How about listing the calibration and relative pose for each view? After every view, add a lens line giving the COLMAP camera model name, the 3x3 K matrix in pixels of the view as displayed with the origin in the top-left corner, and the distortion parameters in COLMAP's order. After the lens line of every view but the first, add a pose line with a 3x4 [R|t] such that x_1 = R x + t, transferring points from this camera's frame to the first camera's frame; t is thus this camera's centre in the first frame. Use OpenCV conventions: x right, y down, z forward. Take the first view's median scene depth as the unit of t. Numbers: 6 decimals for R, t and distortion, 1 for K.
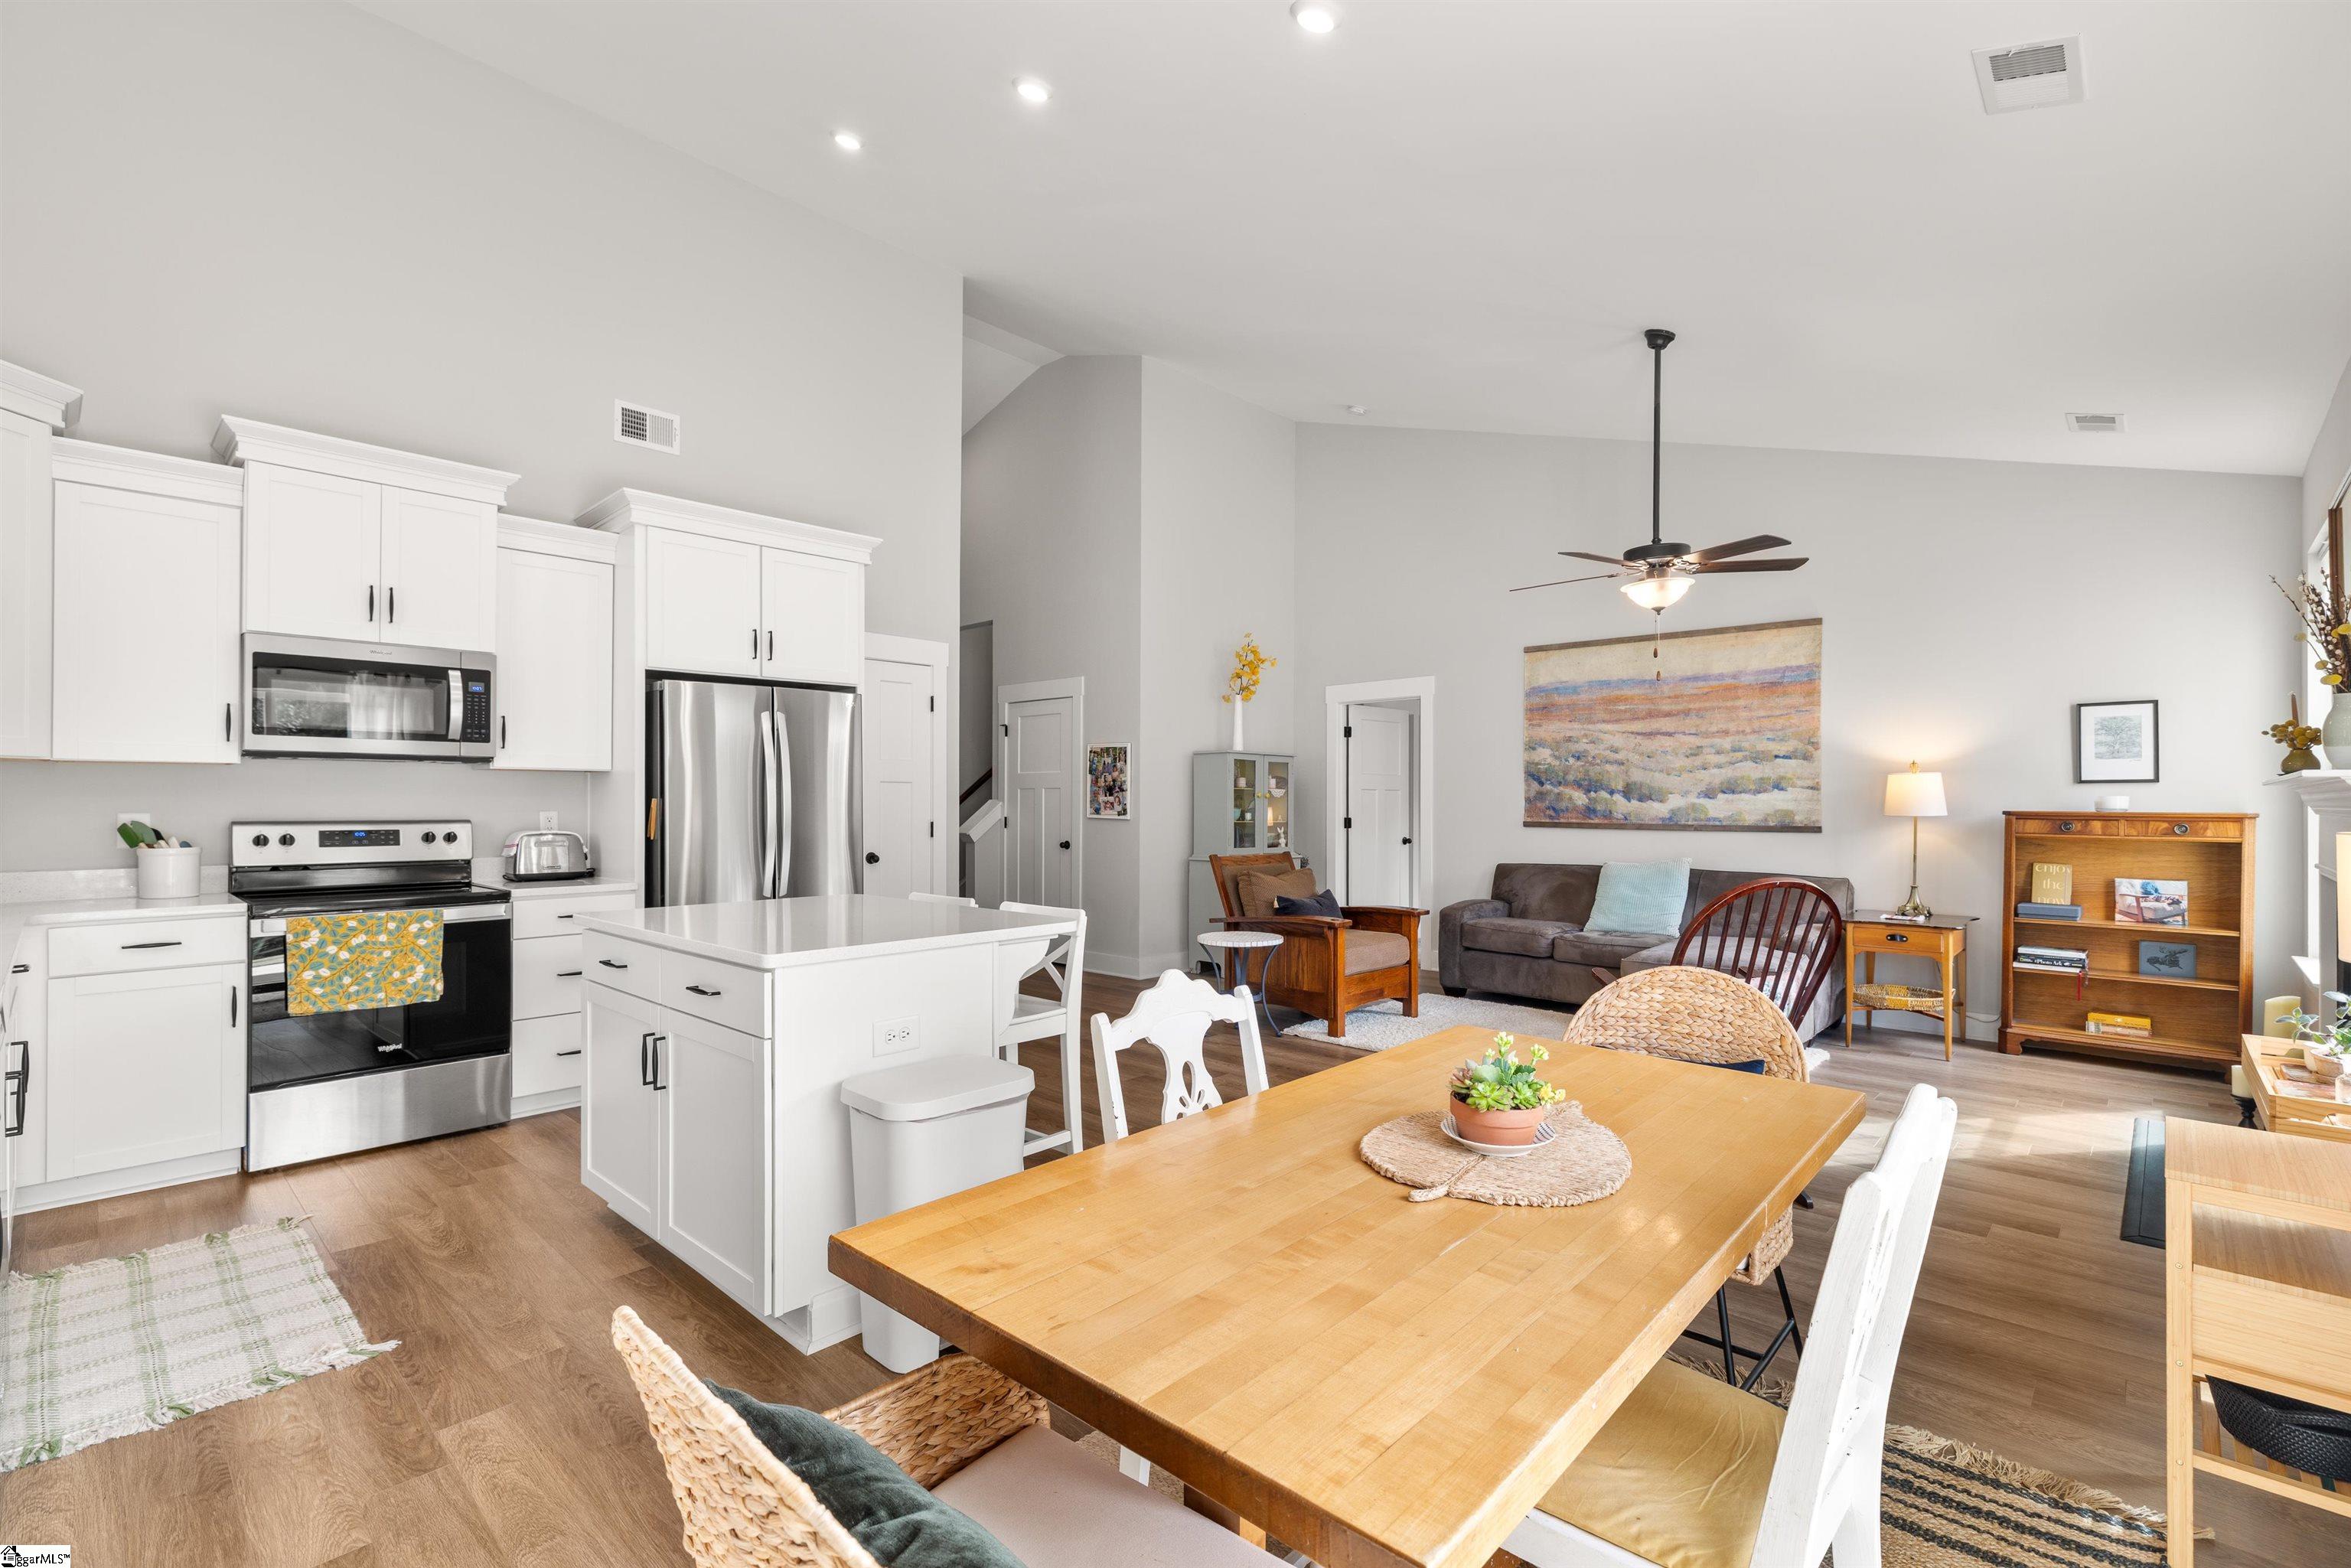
lens RADIAL K [[1031.8, 0, 1193.5], [0, 1031.8, 794.2], [0, 0, 1]] dist [-0.000986, -0.000011]
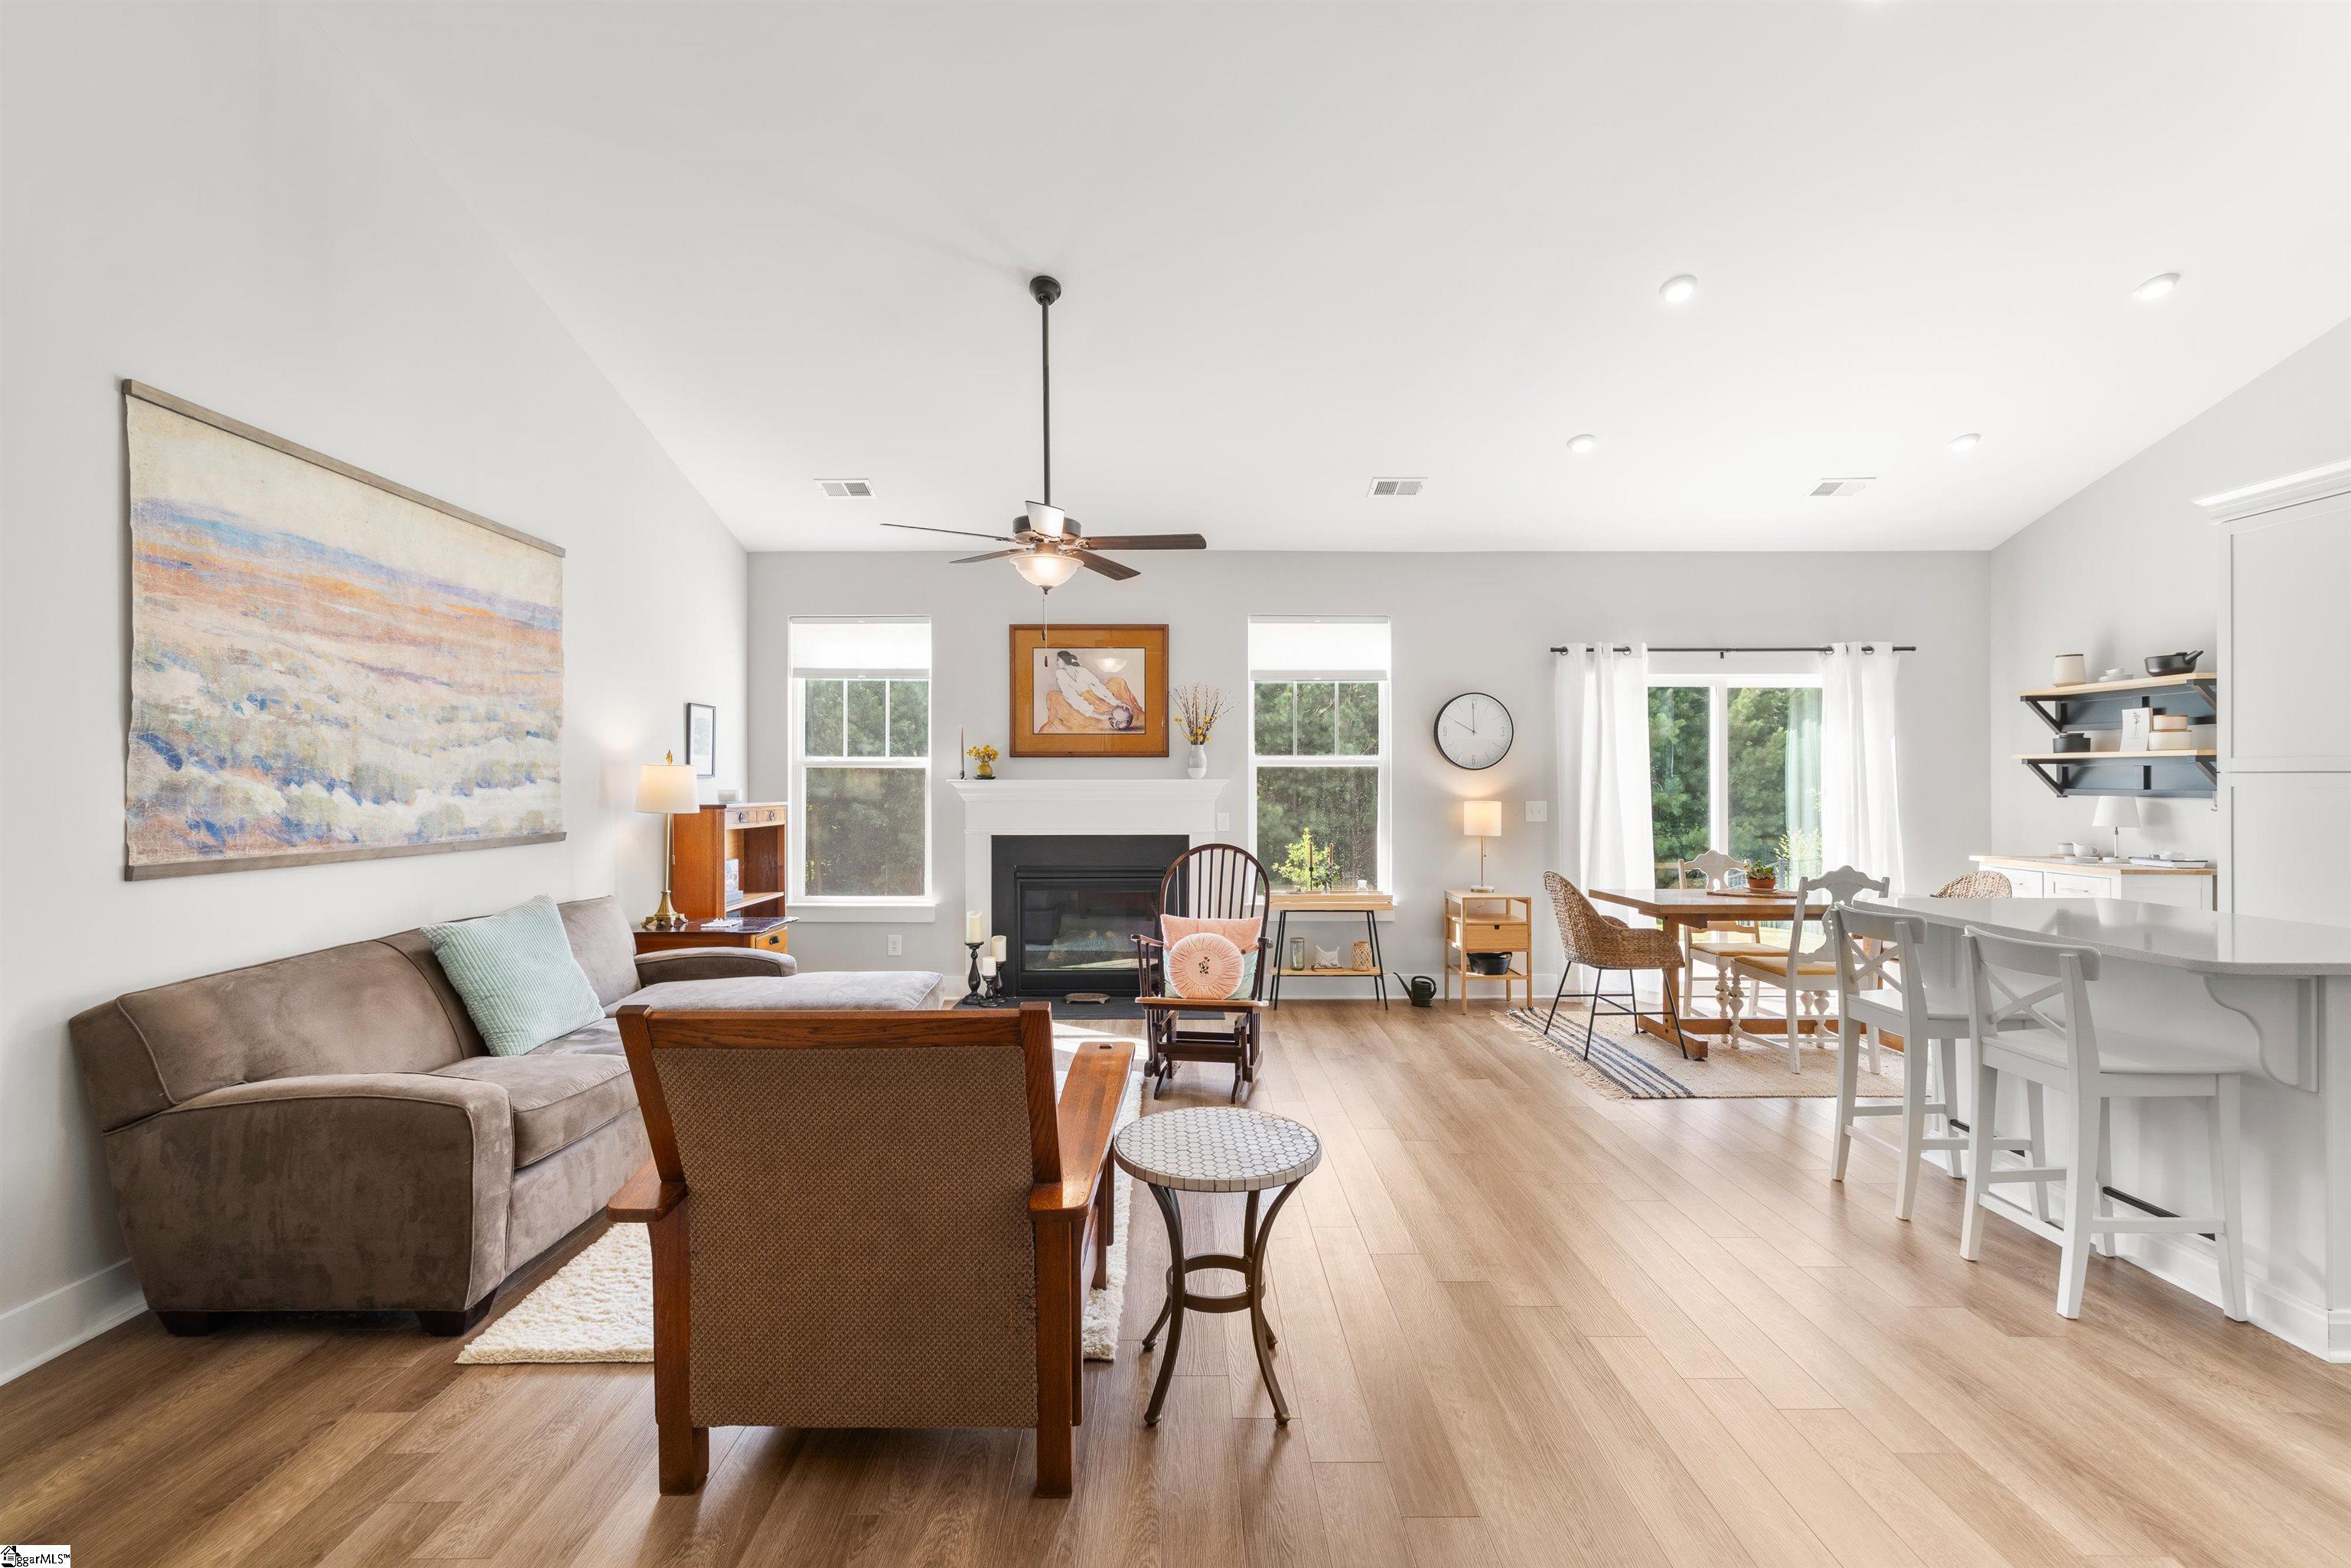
lens RADIAL K [[1031.8, 0, 1172.8], [0, 1031.8, 770.7], [0, 0, 1]] dist [-0.000986, -0.000011]
pose [[-0.683660, 0.005767, 0.729778, -0.241739], [-0.006634, 0.999878, -0.014116, -0.005390], [-0.729771, -0.014492, -0.683538, 1.268961]]
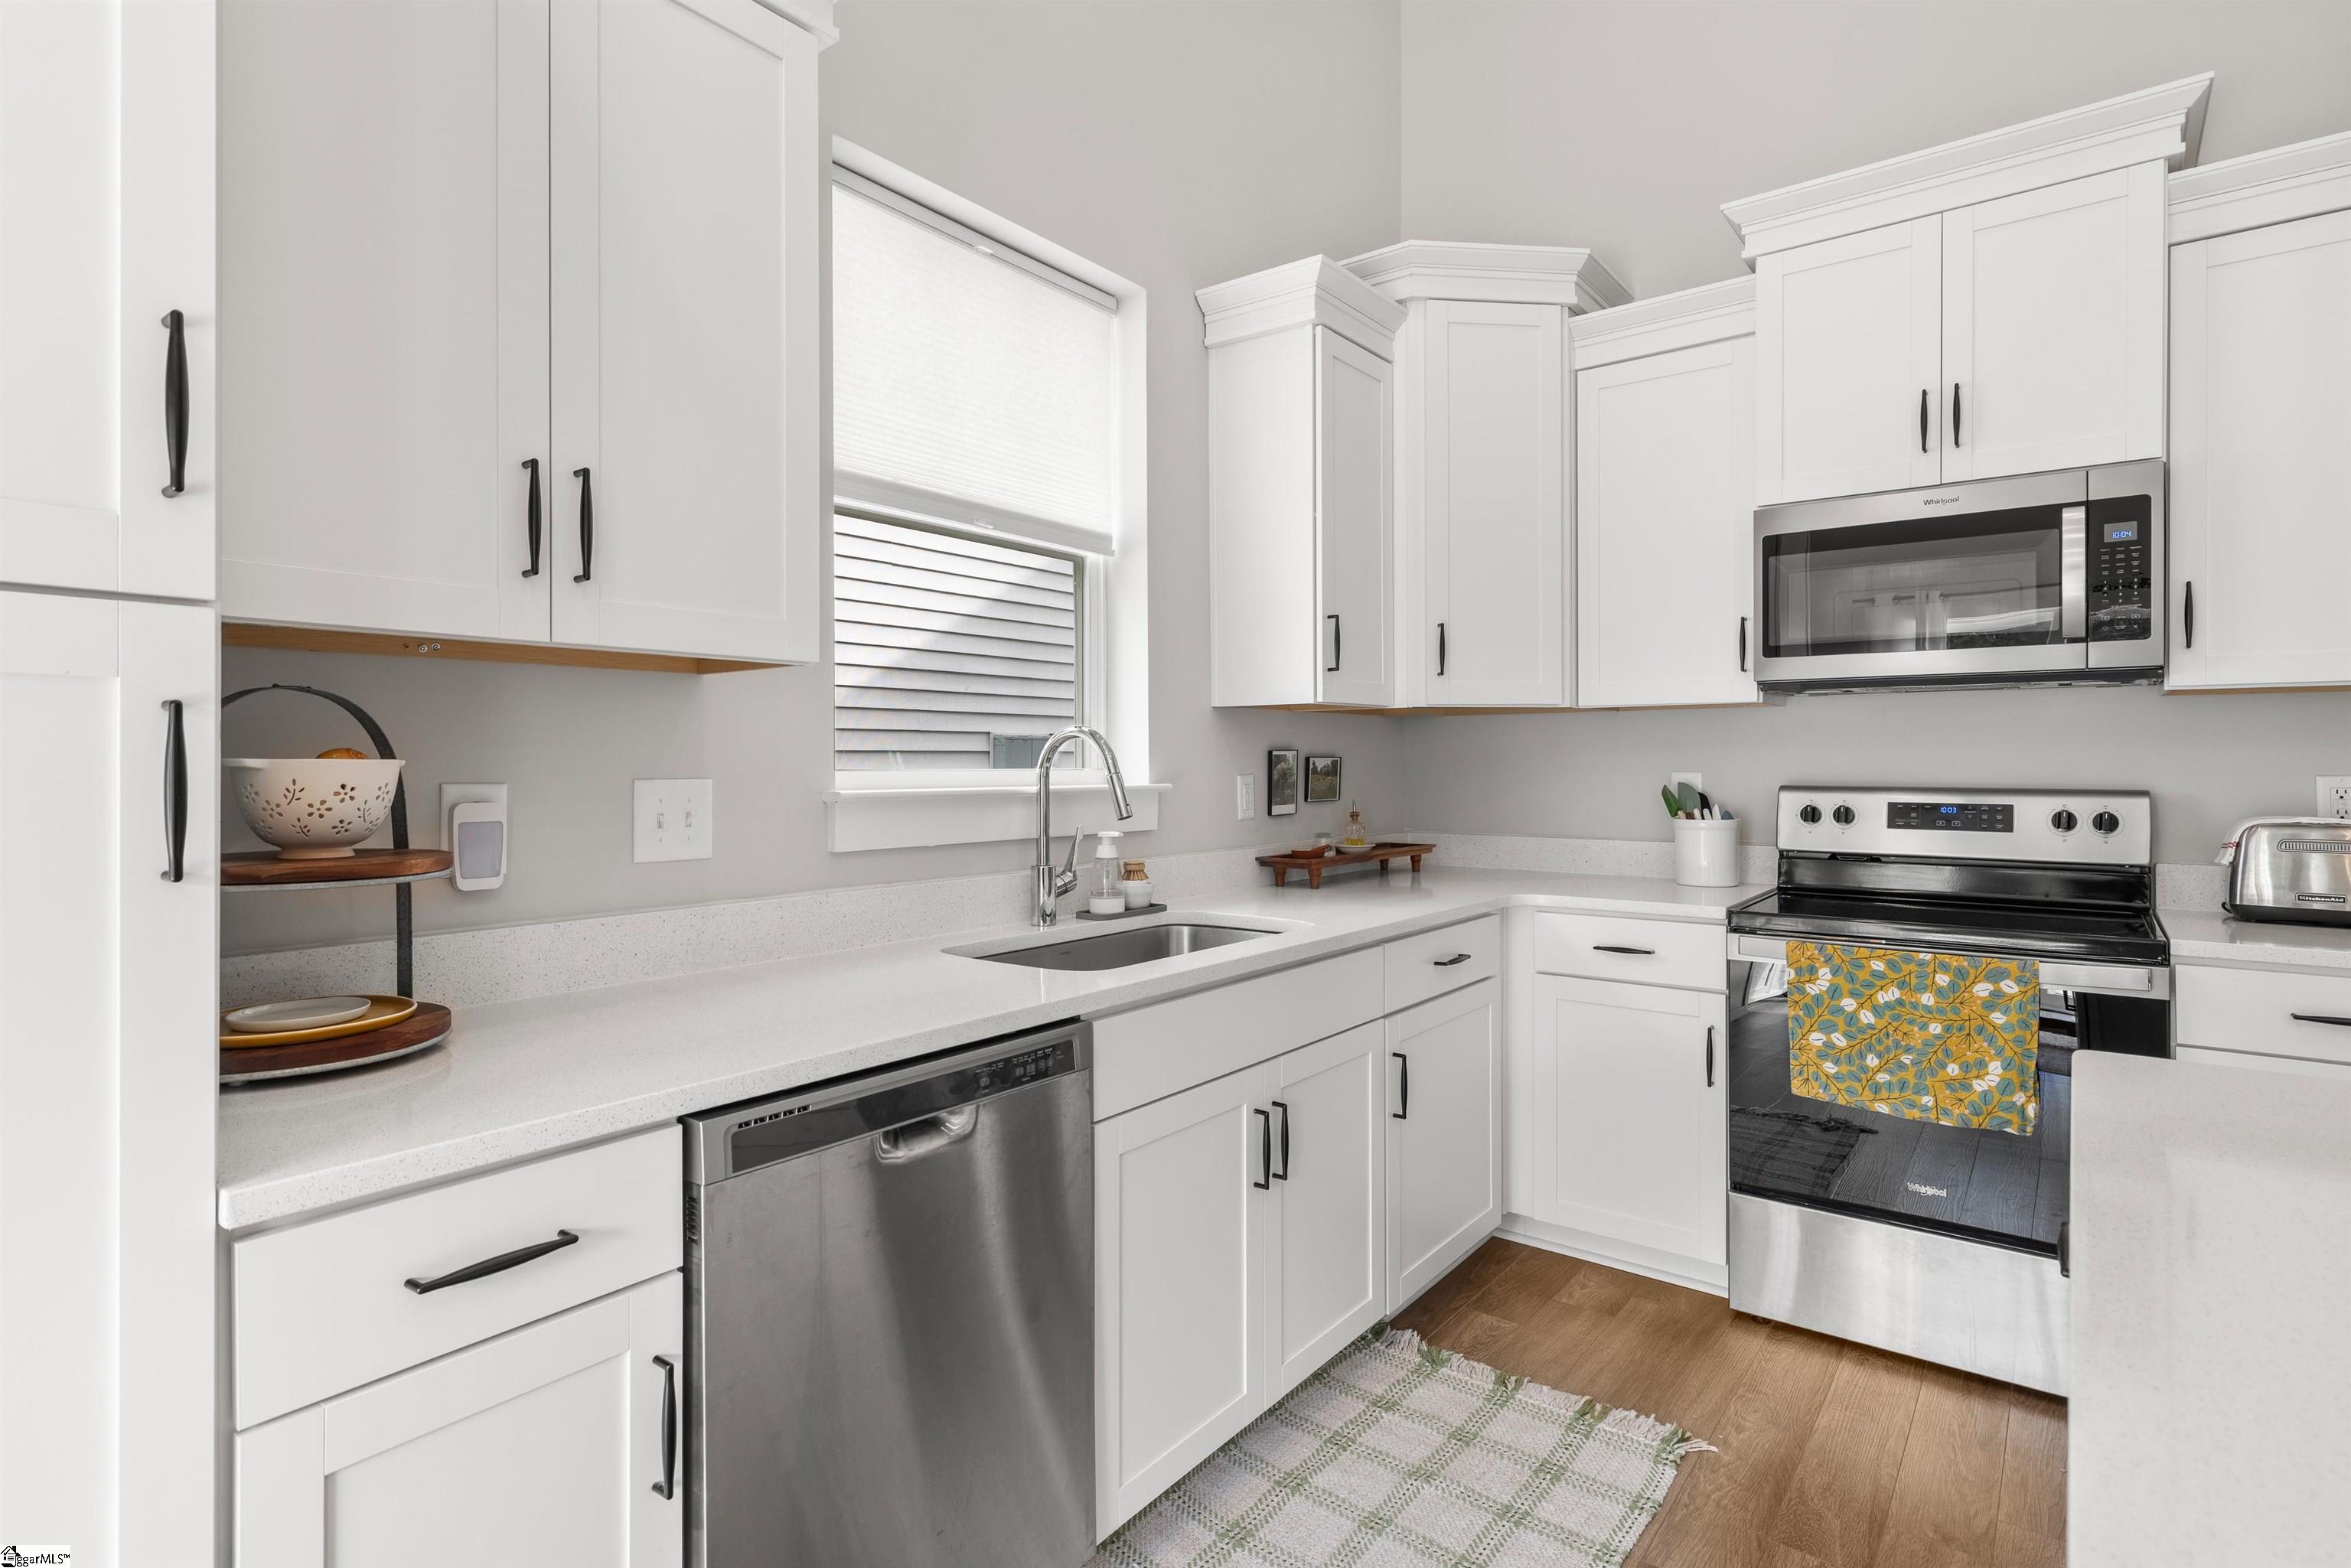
lens RADIAL K [[1141.4, 0, 1166.4], [0, 1141.4, 756.8], [0, 0, 1]] dist [-0.006876, -0.001047]
pose [[0.067797, -0.004819, -0.997688, -0.121277], [0.008536, 0.999955, -0.004250, 0.004316], [0.997663, -0.008228, 0.067835, 0.355890]]
